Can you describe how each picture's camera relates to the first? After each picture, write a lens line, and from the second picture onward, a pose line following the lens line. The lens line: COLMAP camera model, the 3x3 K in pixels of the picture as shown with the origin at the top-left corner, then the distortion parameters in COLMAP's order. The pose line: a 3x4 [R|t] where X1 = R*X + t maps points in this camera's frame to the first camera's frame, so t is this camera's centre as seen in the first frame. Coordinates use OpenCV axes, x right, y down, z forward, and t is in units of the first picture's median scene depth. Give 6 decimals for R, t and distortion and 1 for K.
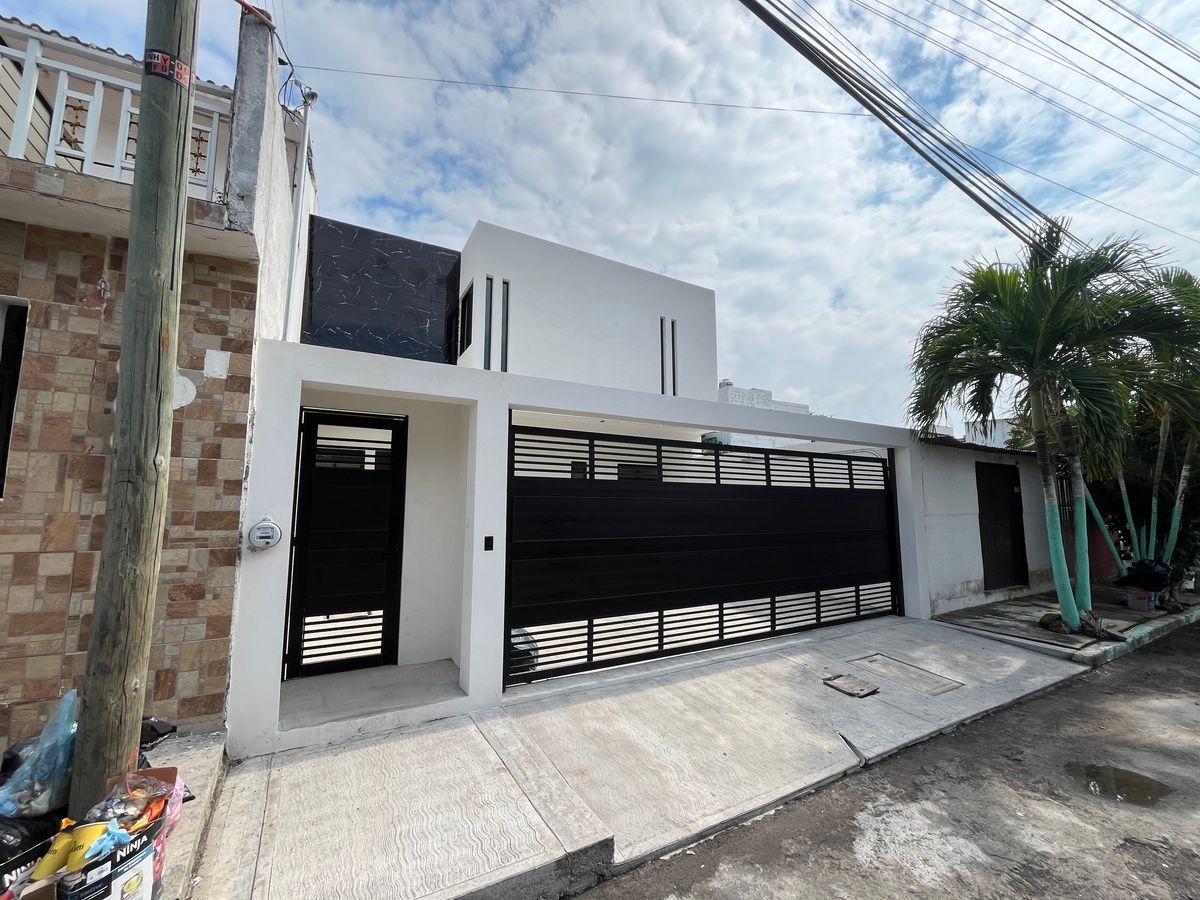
lens RADIAL K [[488.5, 0, 602.4], [0, 488.5, 450.3], [0, 0, 1]] dist [-0.004733, 0.001070]
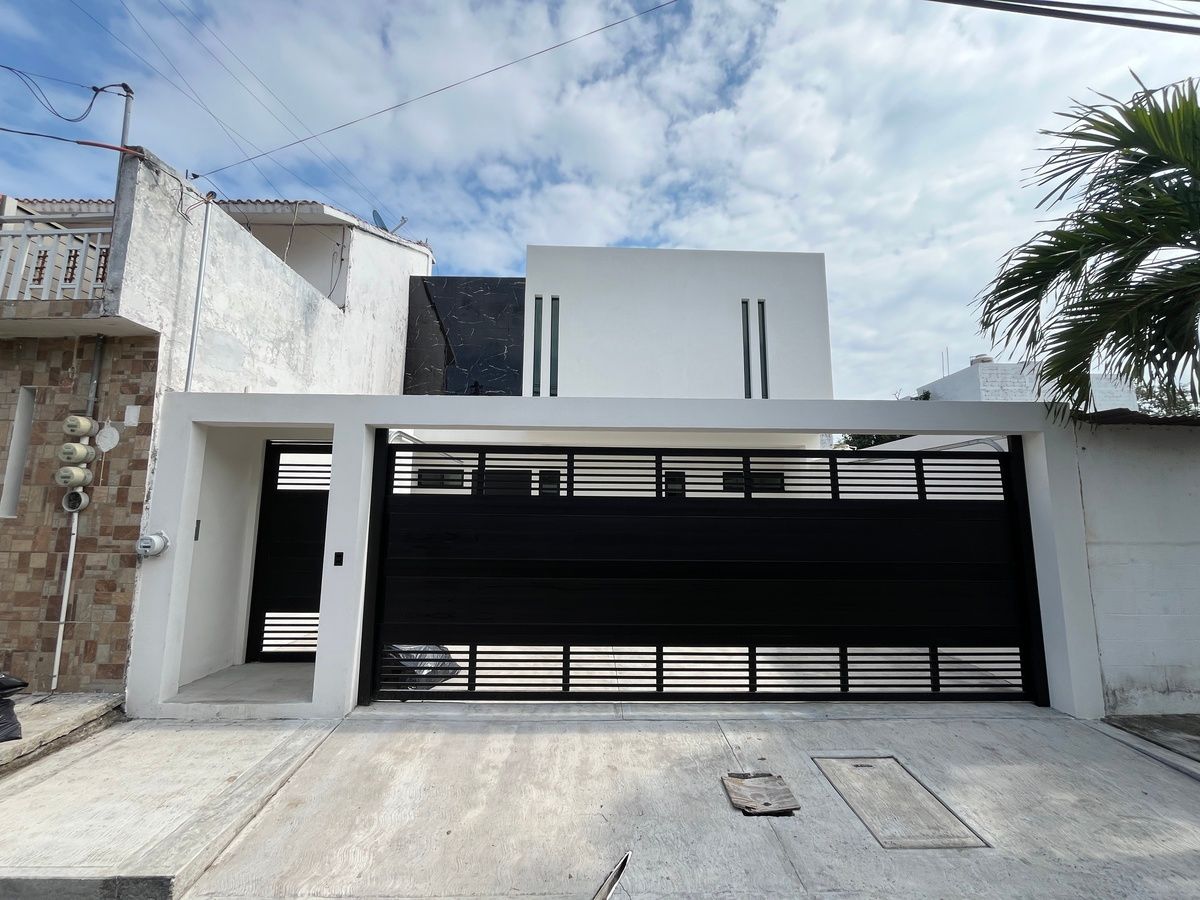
lens RADIAL K [[488.5, 0, 607.2], [0, 488.5, 451.3], [0, 0, 1]] dist [-0.004733, 0.001070]
pose [[0.880006, -0.059014, -0.471283, 0.849514], [0.047512, 0.998212, -0.036279, 0.027453], [0.472581, 0.009534, 0.881236, 0.375682]]
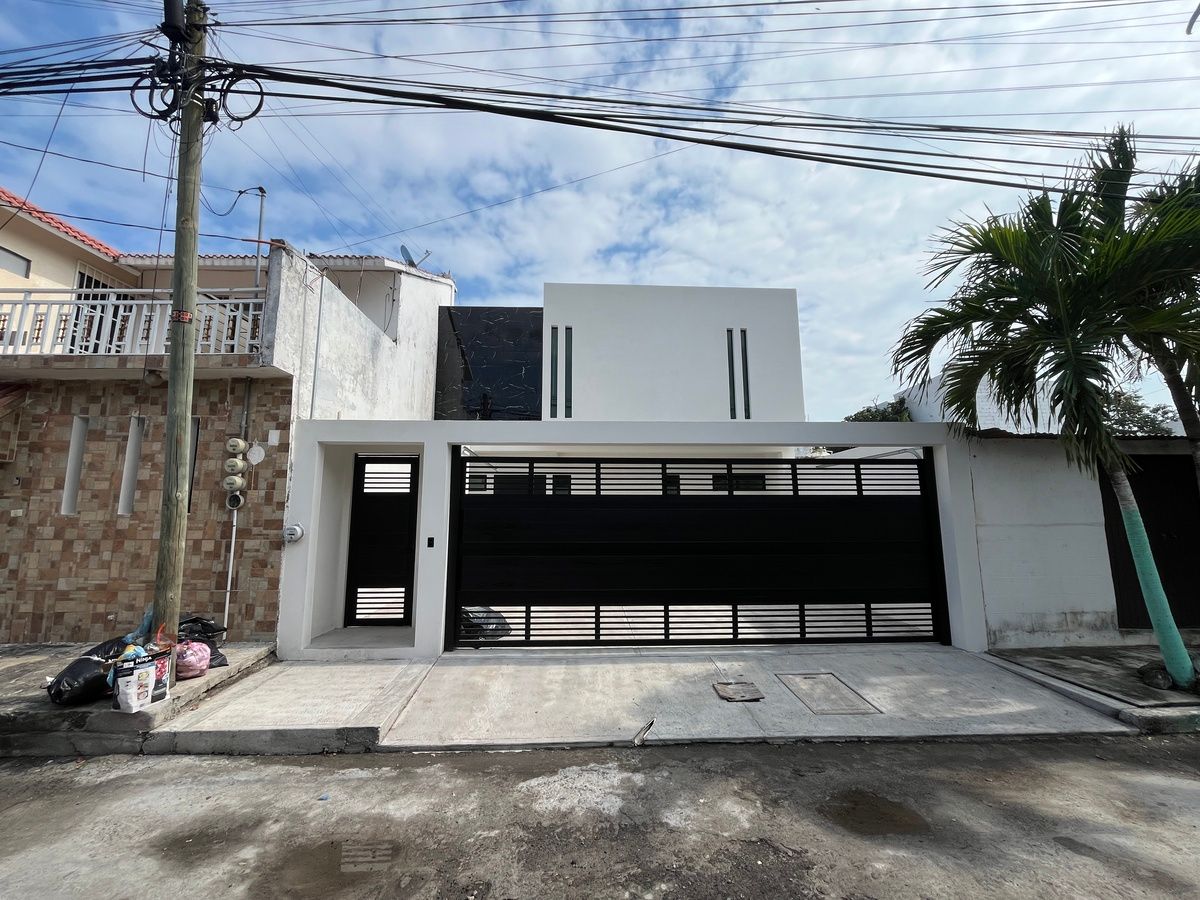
lens RADIAL K [[488.5, 0, 609.1], [0, 488.5, 451.8], [0, 0, 1]] dist [-0.004733, 0.001070]
pose [[0.889641, -0.068342, -0.451517, 0.966068], [0.055576, 0.997592, -0.041492, 0.016771], [0.453266, 0.011819, 0.891297, -0.039564]]
